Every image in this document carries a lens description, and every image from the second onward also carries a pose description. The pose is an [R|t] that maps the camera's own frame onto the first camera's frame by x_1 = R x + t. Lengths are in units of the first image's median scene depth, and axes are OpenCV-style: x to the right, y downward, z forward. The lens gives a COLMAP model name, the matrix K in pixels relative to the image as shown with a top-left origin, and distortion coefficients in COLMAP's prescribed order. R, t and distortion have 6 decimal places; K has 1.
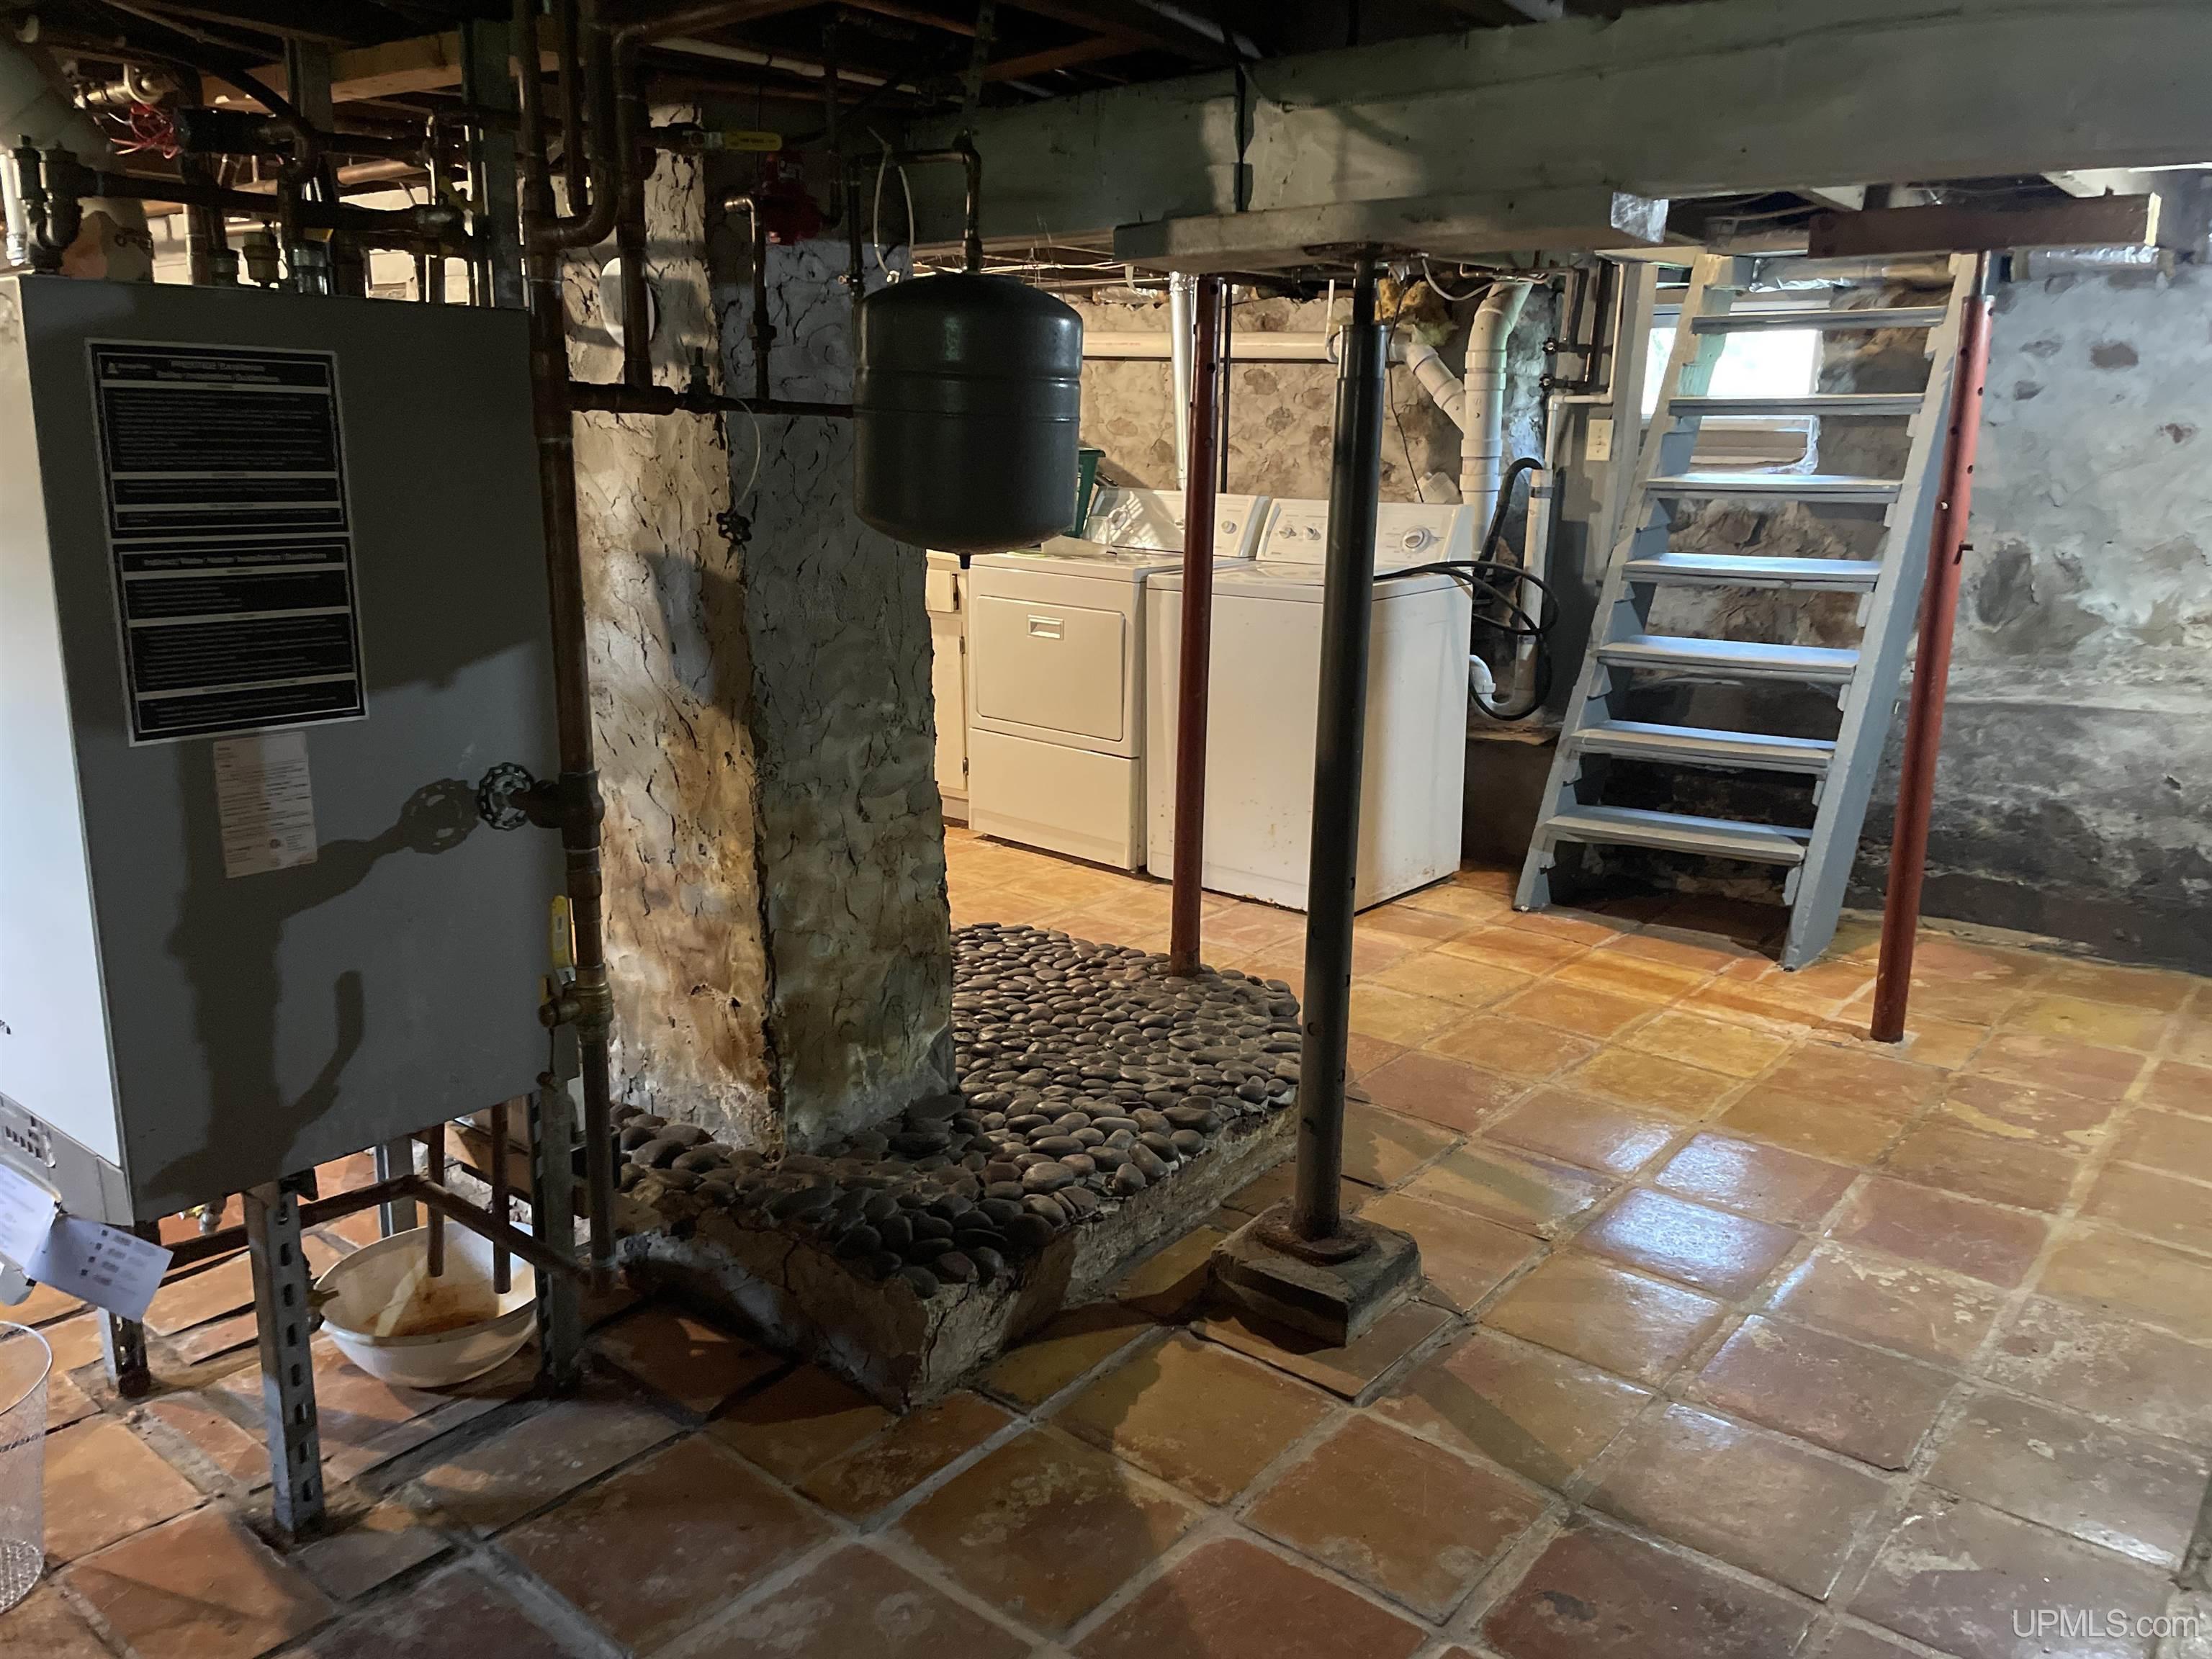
lens RADIAL K [[1683.8, 0, 1106.0], [0, 1683.8, 829.5], [0, 0, 1]] dist [0.007612, 0.003512]
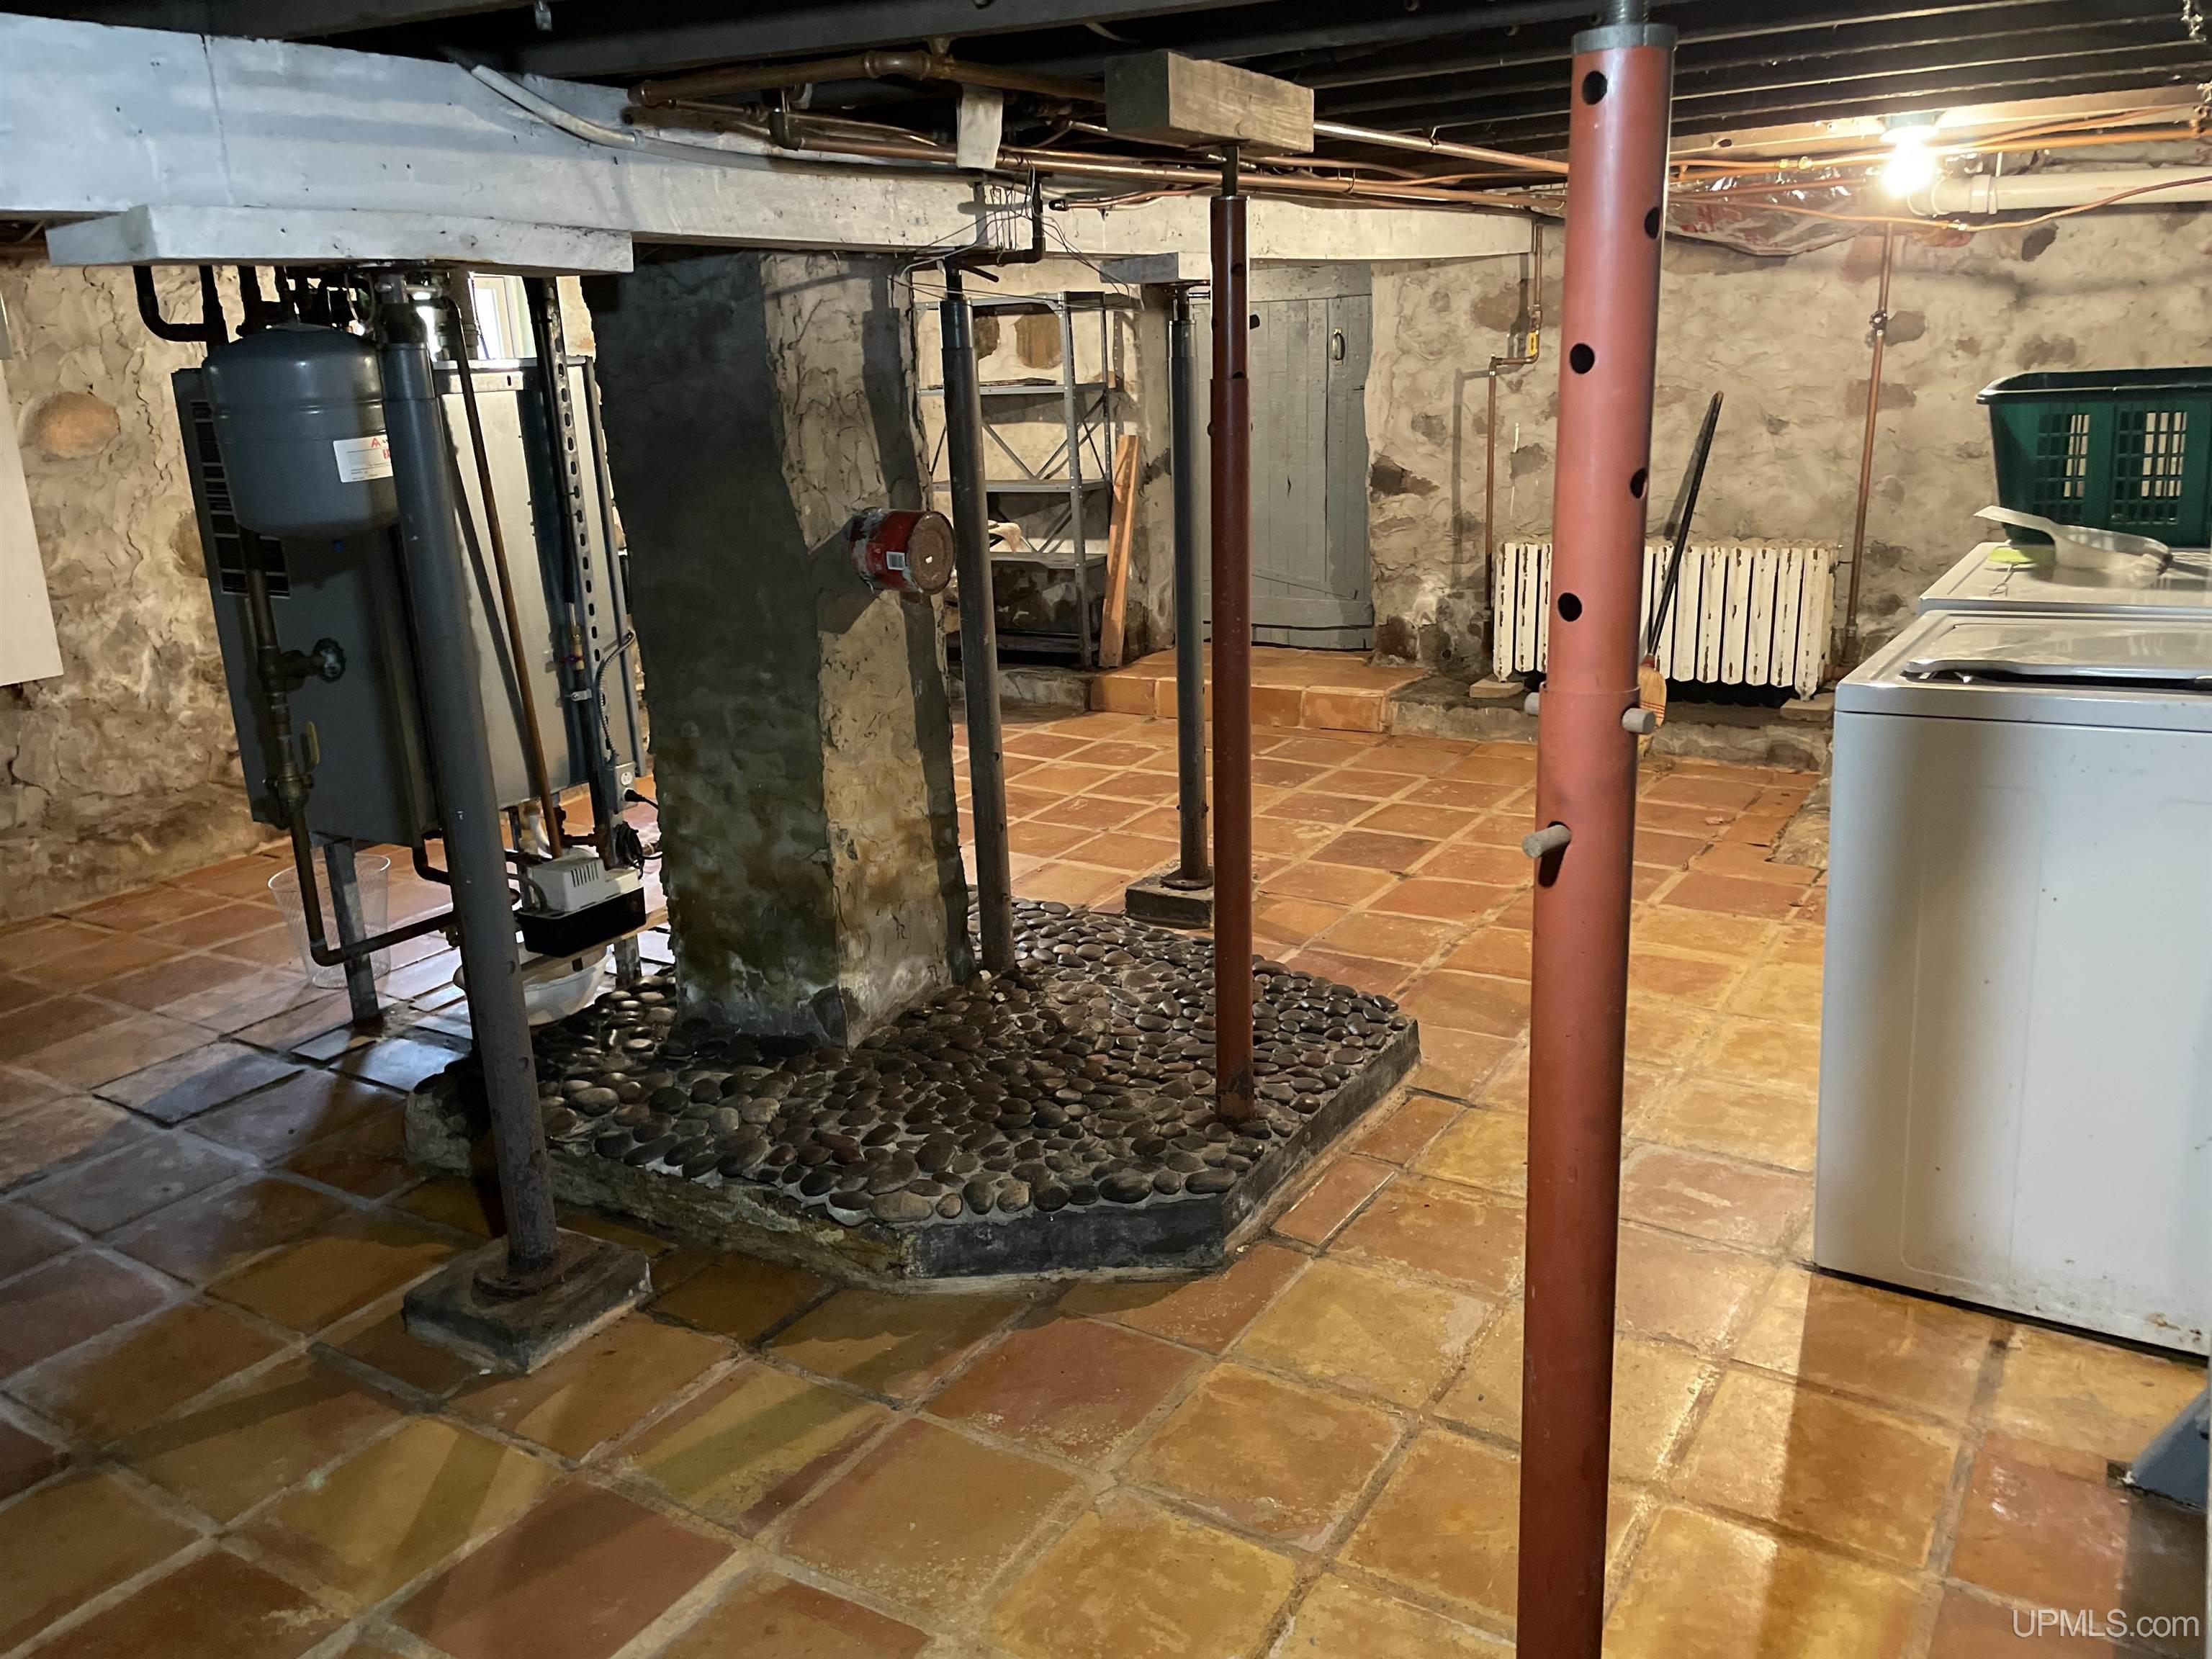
lens RADIAL K [[1683.8, 0, 1106.0], [0, 1683.8, 829.5], [0, 0, 1]] dist [0.007612, 0.003512]
pose [[0.116523, 0.258647, -0.958918, 0.981715], [-0.185979, 0.954099, 0.234748, -0.277580], [0.975620, 0.150986, 0.159277, 1.059669]]
